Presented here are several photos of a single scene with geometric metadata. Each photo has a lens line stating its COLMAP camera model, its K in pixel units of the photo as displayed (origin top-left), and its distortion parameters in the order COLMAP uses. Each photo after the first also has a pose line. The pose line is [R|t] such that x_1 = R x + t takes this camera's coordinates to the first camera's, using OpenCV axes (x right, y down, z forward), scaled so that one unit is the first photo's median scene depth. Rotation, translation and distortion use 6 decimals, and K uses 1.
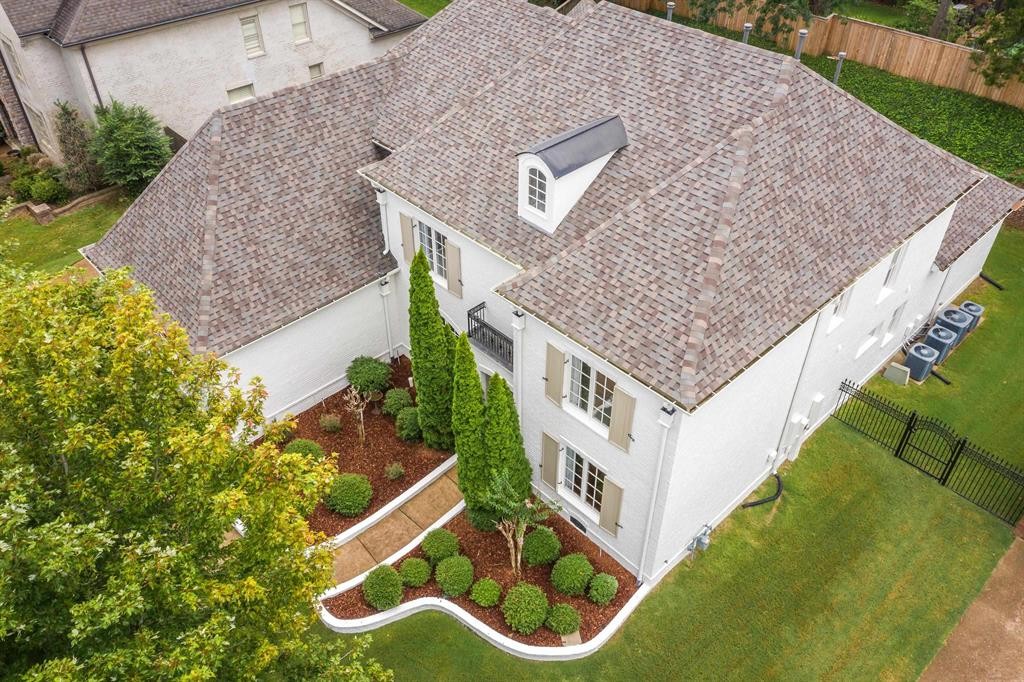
lens RADIAL K [[805.7, 0, 512.3], [0, 805.7, 339.8], [0, 0, 1]] dist [0.026322, 0.002740]
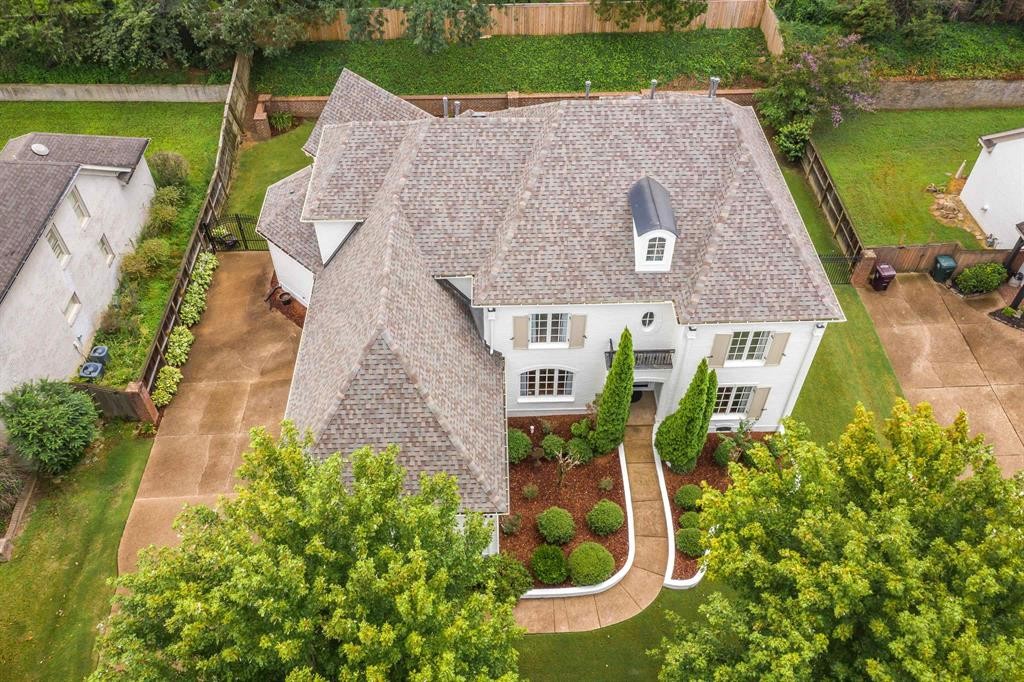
lens RADIAL K [[805.7, 0, 512.3], [0, 805.7, 341.7], [0, 0, 1]] dist [0.026322, 0.002740]
pose [[0.662373, -0.541610, 0.517611, -0.917296], [0.473339, 0.838086, 0.271224, -0.529028], [-0.580700, 0.065353, 0.811490, -0.000287]]
